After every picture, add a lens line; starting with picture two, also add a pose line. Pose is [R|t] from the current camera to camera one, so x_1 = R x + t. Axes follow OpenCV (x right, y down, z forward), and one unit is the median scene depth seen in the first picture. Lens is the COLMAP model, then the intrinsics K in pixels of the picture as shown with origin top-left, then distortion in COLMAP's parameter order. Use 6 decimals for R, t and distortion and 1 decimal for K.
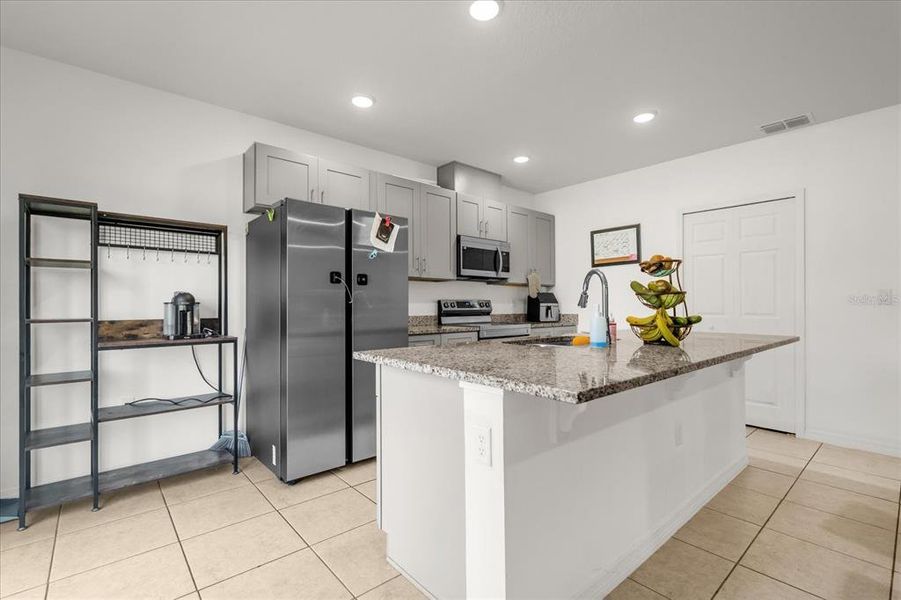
lens RADIAL K [[411.9, 0, 451.0], [0, 411.9, 300.4], [0, 0, 1]] dist [-0.001682, 0.000228]
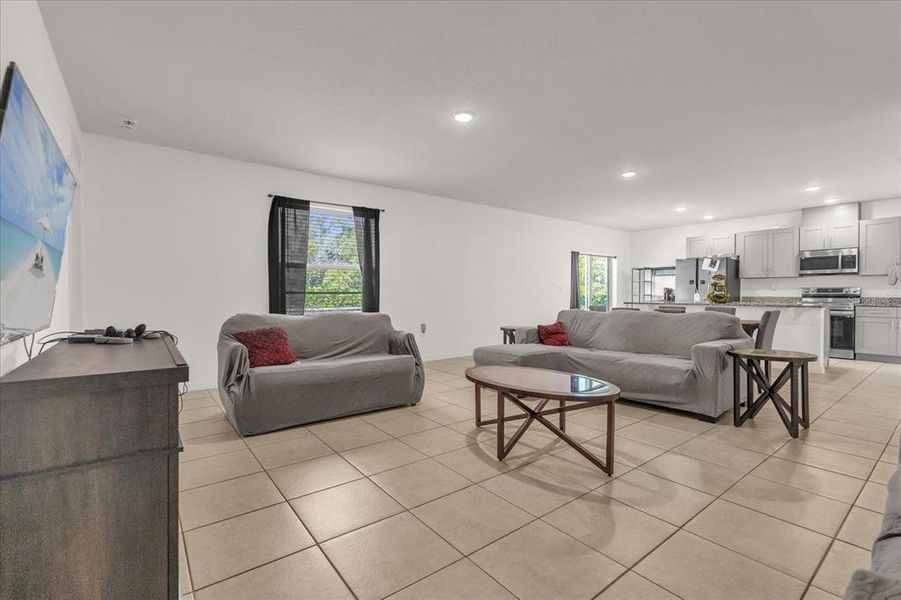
lens RADIAL K [[411.9, 0, 454.7], [0, 411.9, 300.3], [0, 0, 1]] dist [-0.001682, 0.000228]
pose [[-0.056126, 0.010433, -0.998369, 2.674151], [0.004226, 0.999939, 0.010211, 0.040068], [0.998415, -0.003646, -0.056166, -0.562458]]
